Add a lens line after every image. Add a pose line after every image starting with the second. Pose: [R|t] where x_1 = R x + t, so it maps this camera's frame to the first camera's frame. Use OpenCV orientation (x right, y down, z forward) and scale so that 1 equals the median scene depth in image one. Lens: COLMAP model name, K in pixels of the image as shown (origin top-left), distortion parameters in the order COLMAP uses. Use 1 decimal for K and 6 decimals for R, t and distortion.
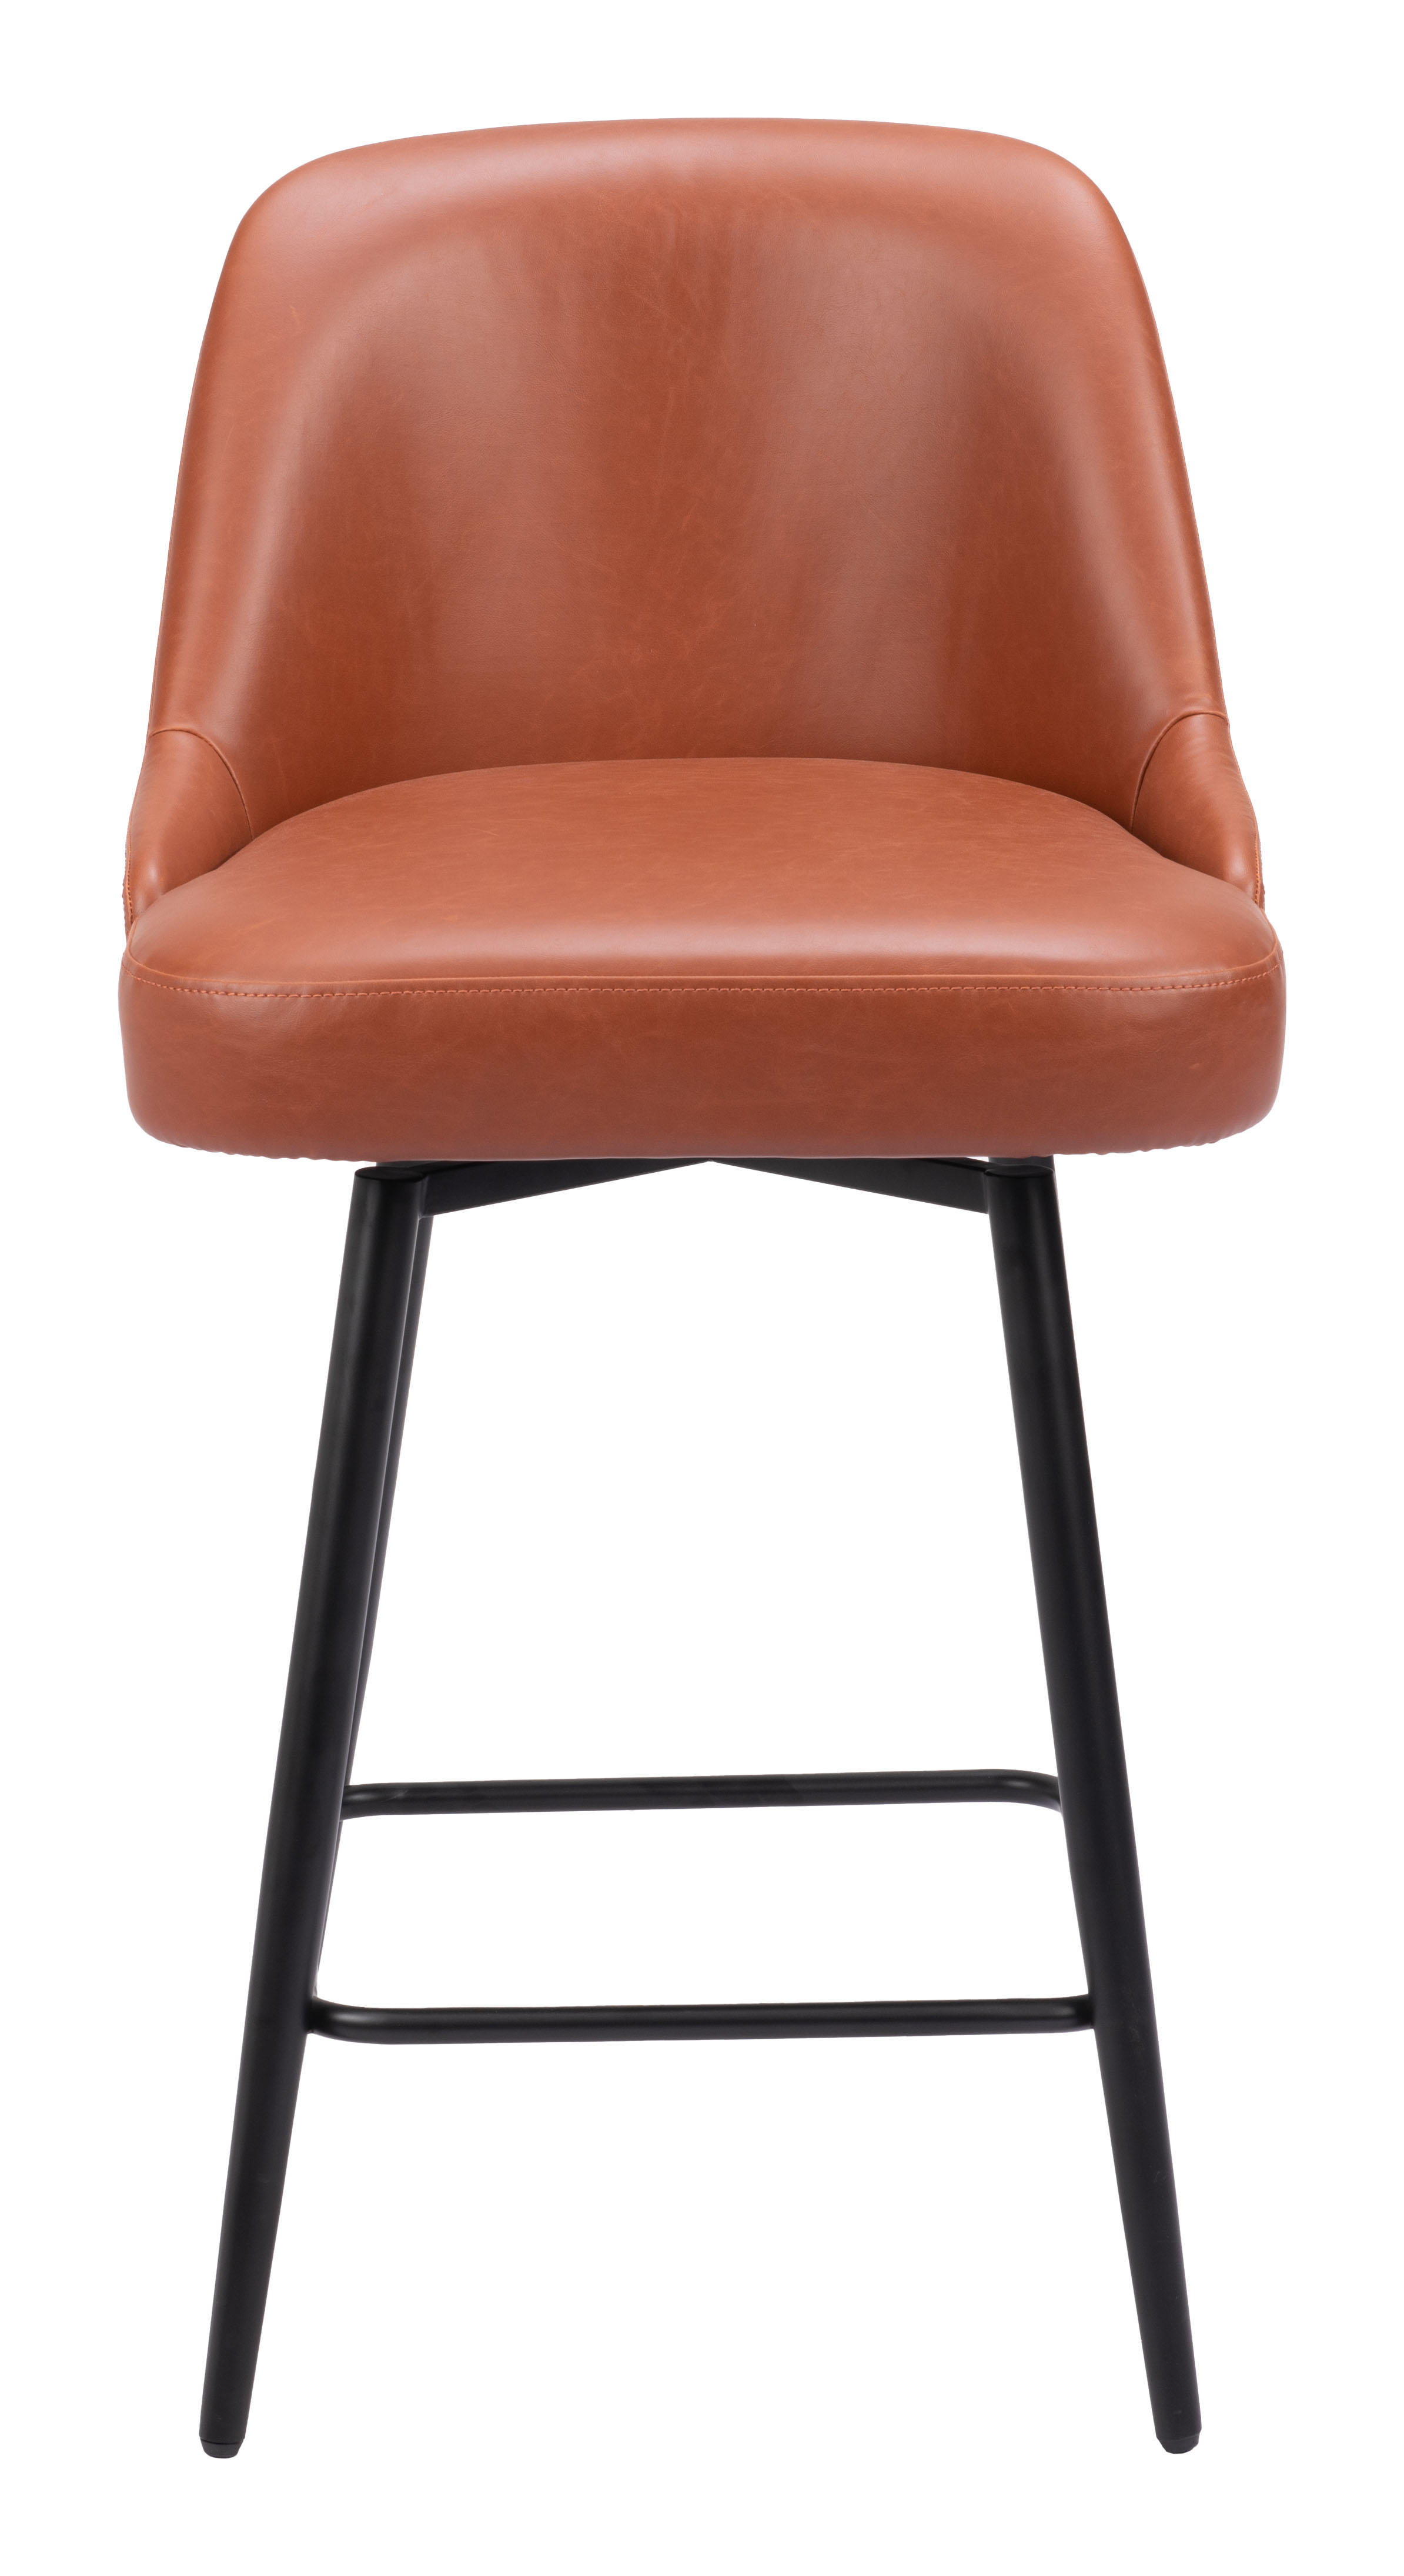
lens RADIAL K [[5381.2, 0, 710.2], [0, 5381.2, 1273.5], [0, 0, 1]] dist [0.158114, 0.000000]
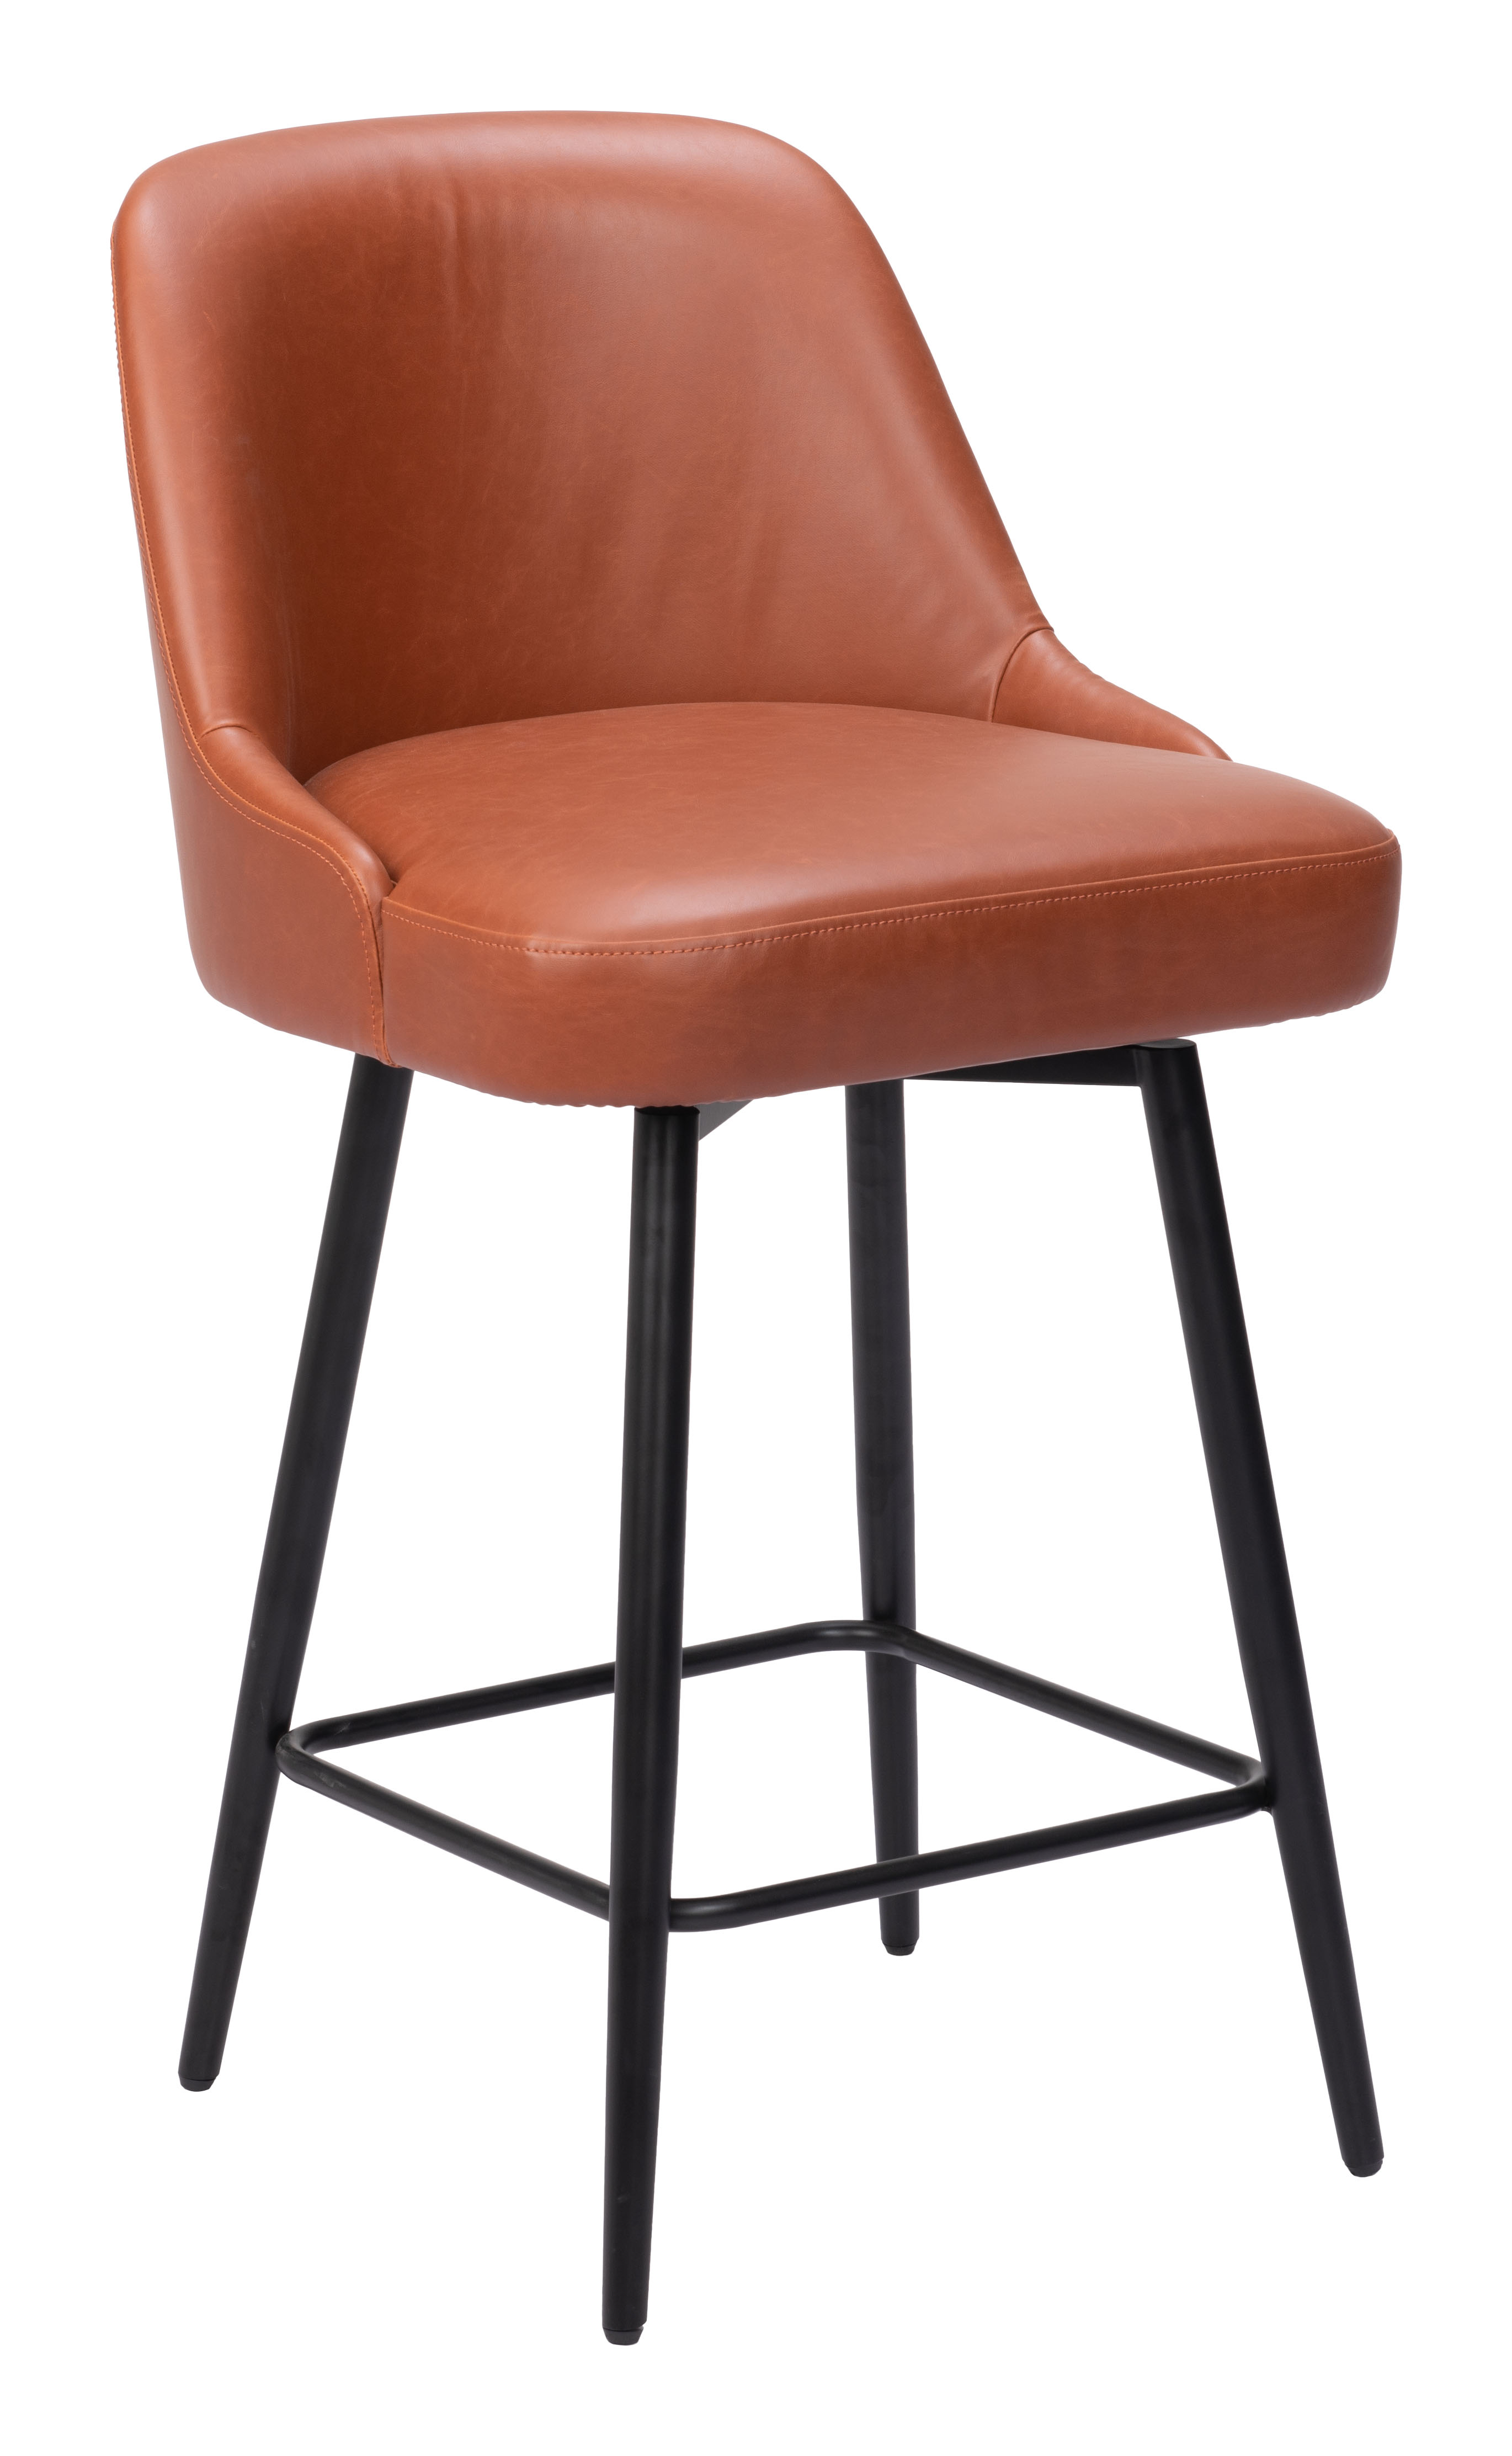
lens RADIAL K [[5082.3, 0, 748.7], [0, 5082.3, 1235.2], [0, 0, 1]] dist [0.130534, 0.000000]
pose [[0.924266, -0.130222, 0.358851, -0.338265], [0.128093, 0.991314, 0.029813, -0.018998], [-0.359616, 0.018411, 0.932919, 0.052743]]
